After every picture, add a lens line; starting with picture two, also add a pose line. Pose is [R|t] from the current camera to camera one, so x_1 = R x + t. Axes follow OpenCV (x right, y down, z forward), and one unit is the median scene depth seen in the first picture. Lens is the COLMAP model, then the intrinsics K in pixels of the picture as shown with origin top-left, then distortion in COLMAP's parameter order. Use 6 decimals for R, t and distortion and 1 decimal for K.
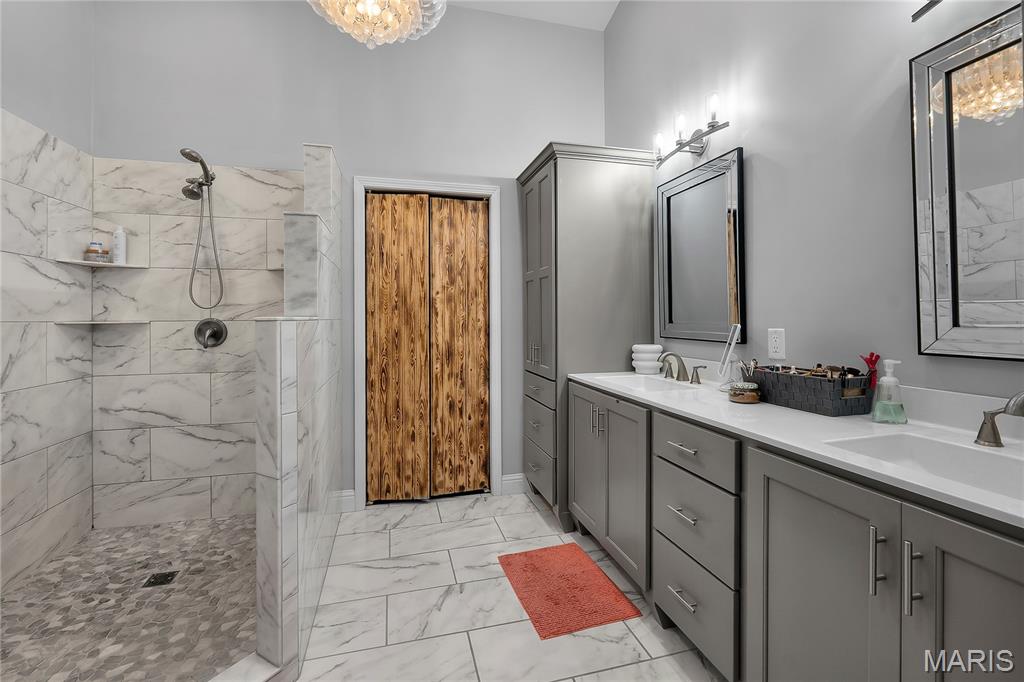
lens RADIAL K [[441.2, 0, 506.8], [0, 441.2, 316.4], [0, 0, 1]] dist [-0.001814, -0.000814]
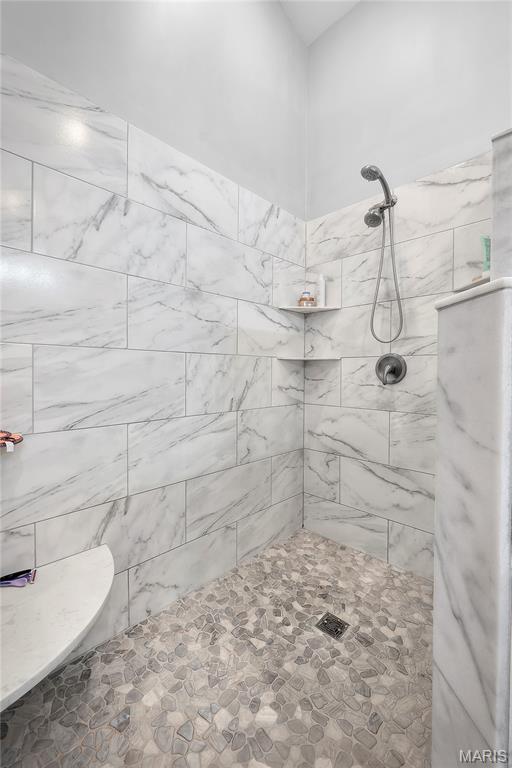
lens RADIAL K [[330.9, 0, 253.9], [0, 330.9, 378.0], [0, 0, 1]] dist [-0.001814, -0.000814]
pose [[0.519201, 0.025092, -0.854284, -0.237181], [-0.003702, 0.999626, 0.027112, 0.041473], [0.854644, -0.010914, 0.519099, 0.415581]]
